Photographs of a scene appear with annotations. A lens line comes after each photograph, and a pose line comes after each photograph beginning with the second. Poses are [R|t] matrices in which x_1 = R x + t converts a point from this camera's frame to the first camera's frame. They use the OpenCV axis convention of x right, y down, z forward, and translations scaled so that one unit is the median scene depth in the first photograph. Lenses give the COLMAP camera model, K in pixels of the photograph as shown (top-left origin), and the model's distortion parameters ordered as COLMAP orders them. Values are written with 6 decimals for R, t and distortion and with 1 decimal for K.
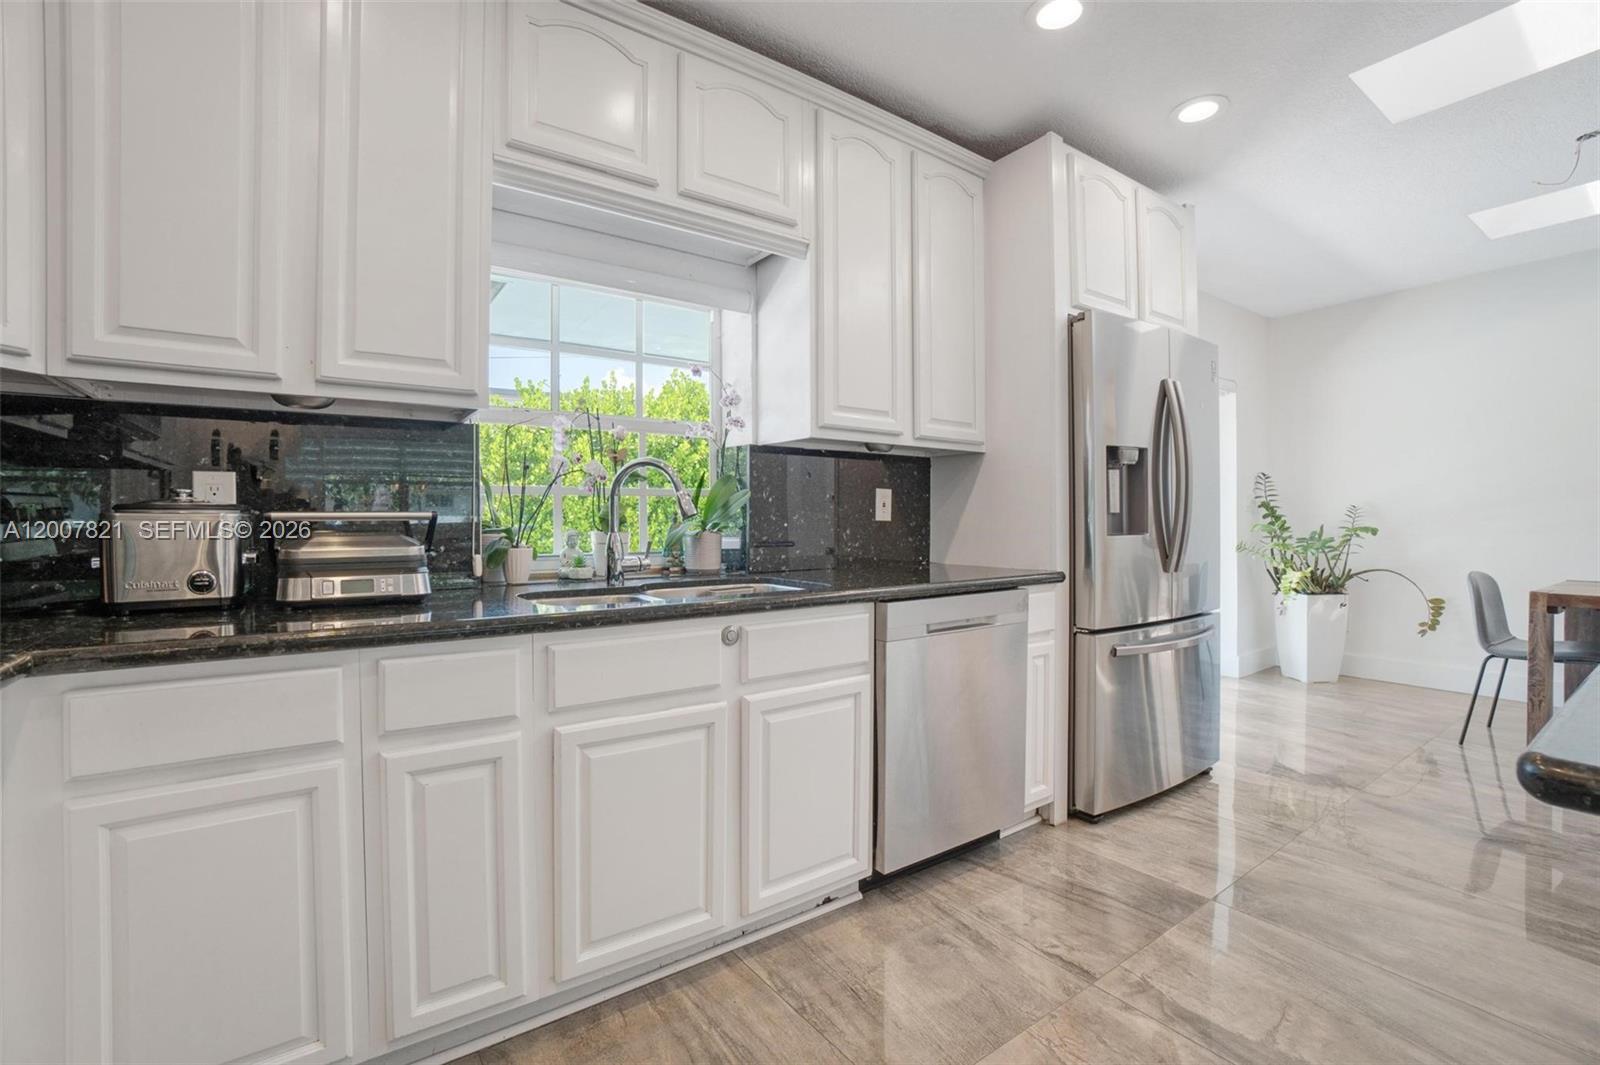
lens RADIAL K [[712.9, 0, 783.3], [0, 712.9, 524.7], [0, 0, 1]] dist [-0.064006, 0.021390]
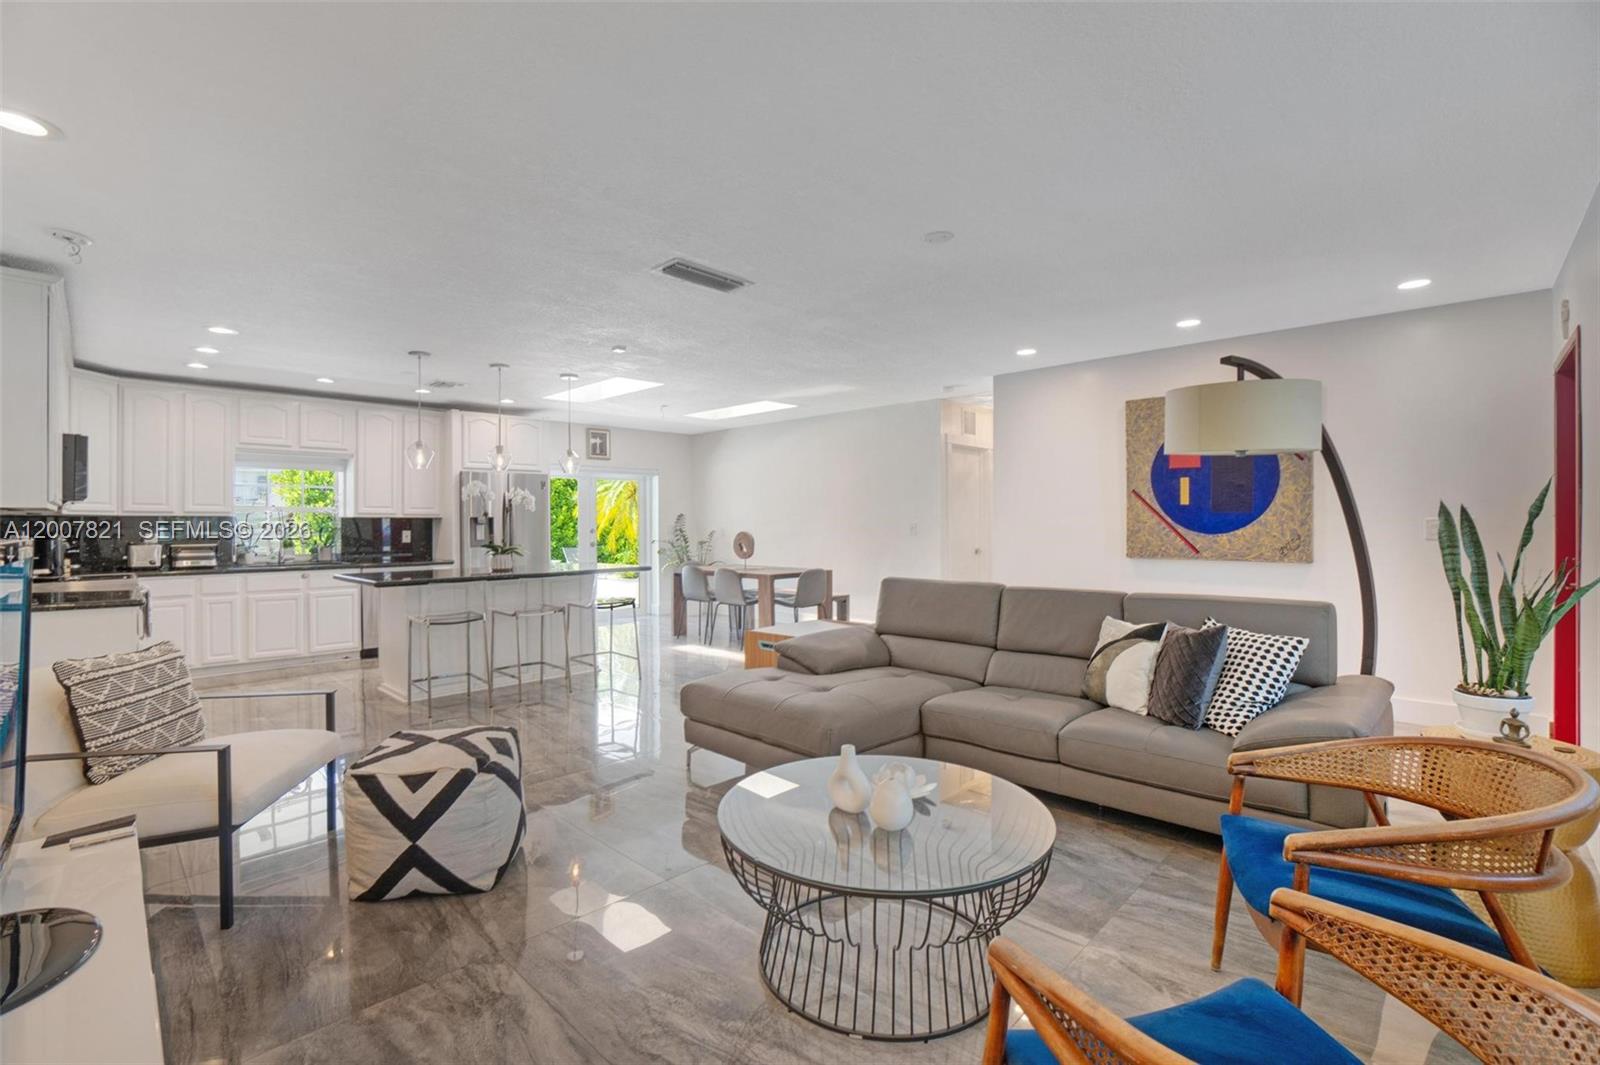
lens RADIAL K [[712.1, 0, 796.4], [0, 712.1, 524.2], [0, 0, 1]] dist [-0.074227, 0.027825]
pose [[0.980902, -0.002047, 0.194492, 1.527567], [0.003262, 0.999977, -0.005926, -0.076700], [-0.194475, 0.006447, 0.980886, -2.670300]]
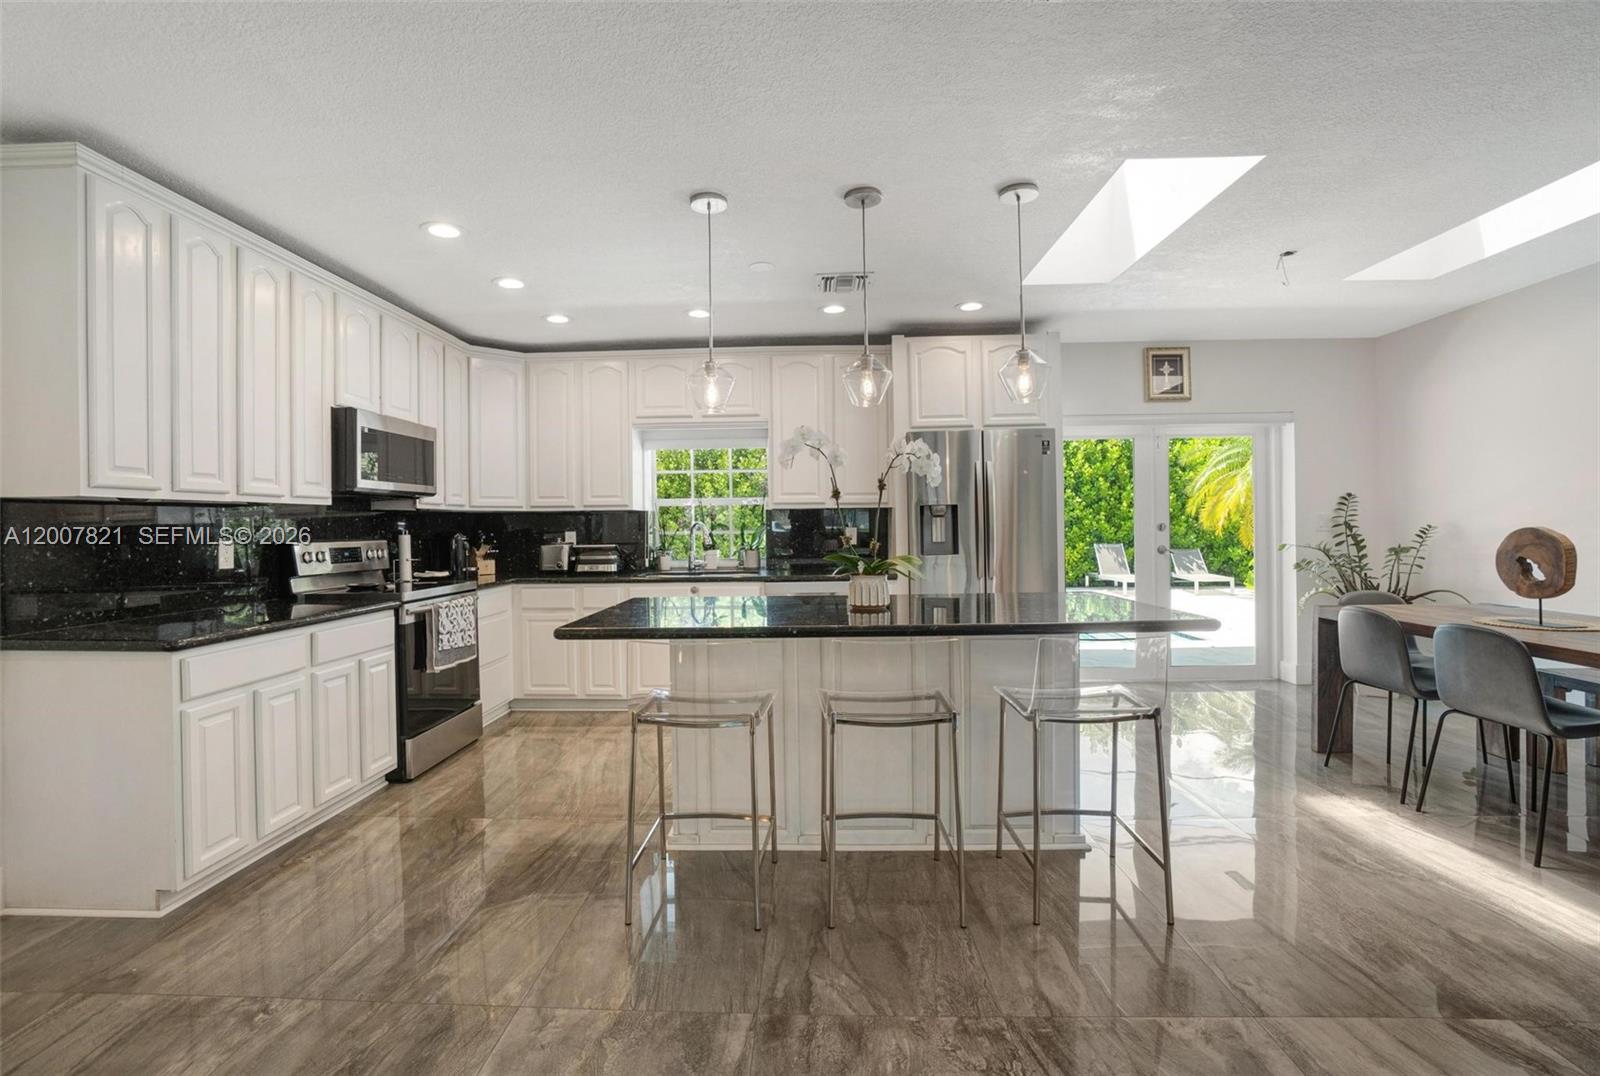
lens RADIAL K [[732.4, 0, 777.0], [0, 732.4, 530.0], [0, 0, 1]] dist [-0.067205, 0.025562]
pose [[0.786859, -0.005107, -0.617112, 1.661365], [0.008096, 0.999965, 0.002048, -0.070018], [0.617080, -0.006608, 0.786873, -0.892034]]
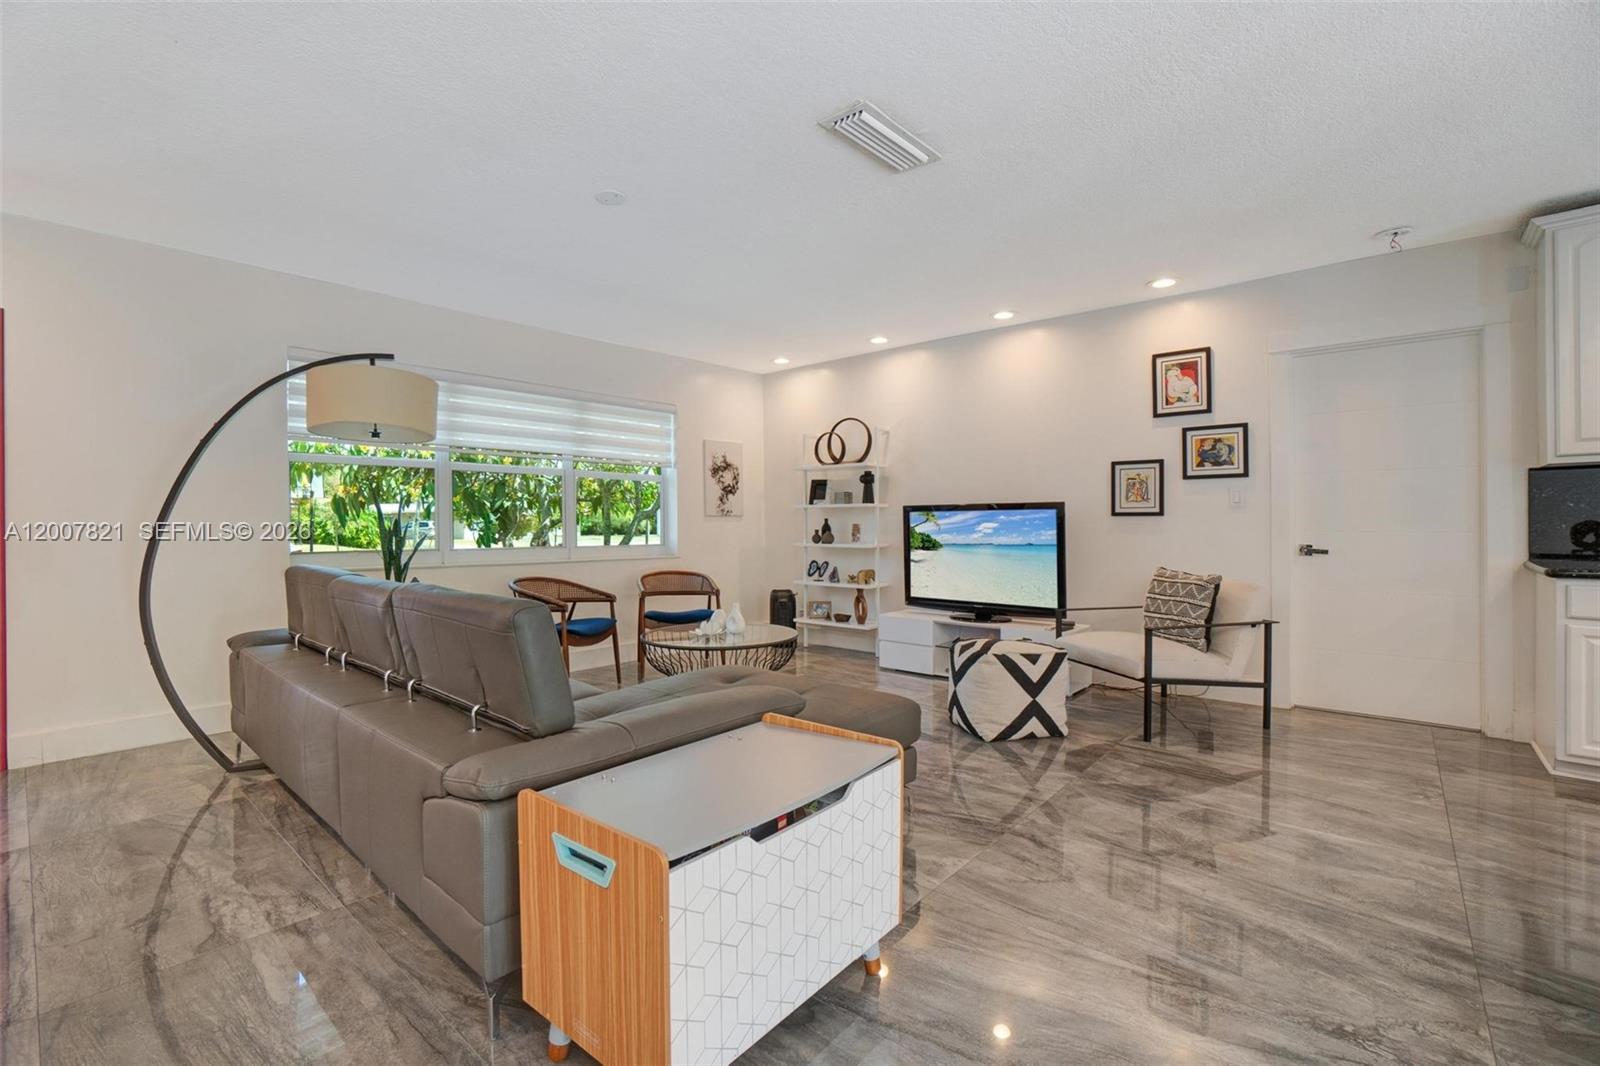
lens RADIAL K [[716.4, 0, 781.6], [0, 716.4, 526.1], [0, 0, 1]] dist [-0.070172, 0.026032]
pose [[-0.974325, 0.012207, -0.224815, 2.147756], [0.009895, 0.999886, 0.011407, -0.023831], [0.224929, 0.008890, -0.974335, 0.461239]]
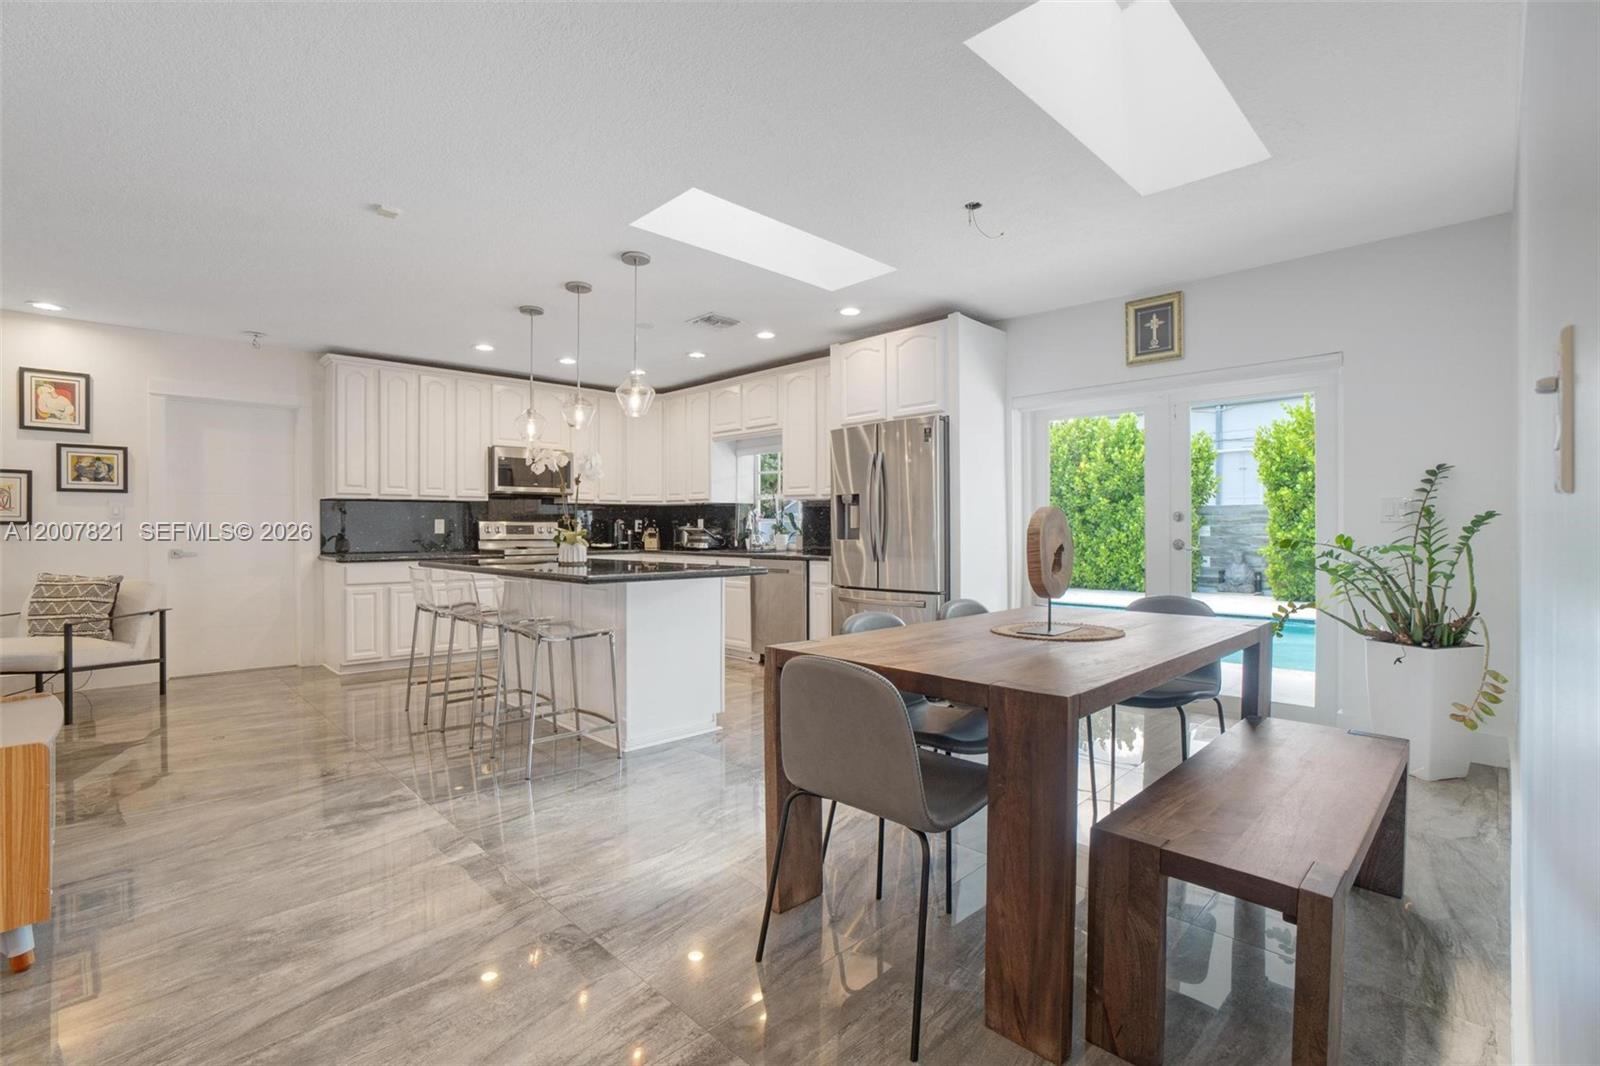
lens RADIAL K [[721.3, 0, 784.5], [0, 721.3, 536.4], [0, 0, 1]] dist [-0.061688, 0.022022]
pose [[0.154265, 0.012844, -0.987946, 3.118607], [-0.005237, 0.999912, 0.012182, -0.022156], [0.988016, 0.003294, 0.154318, 0.661077]]
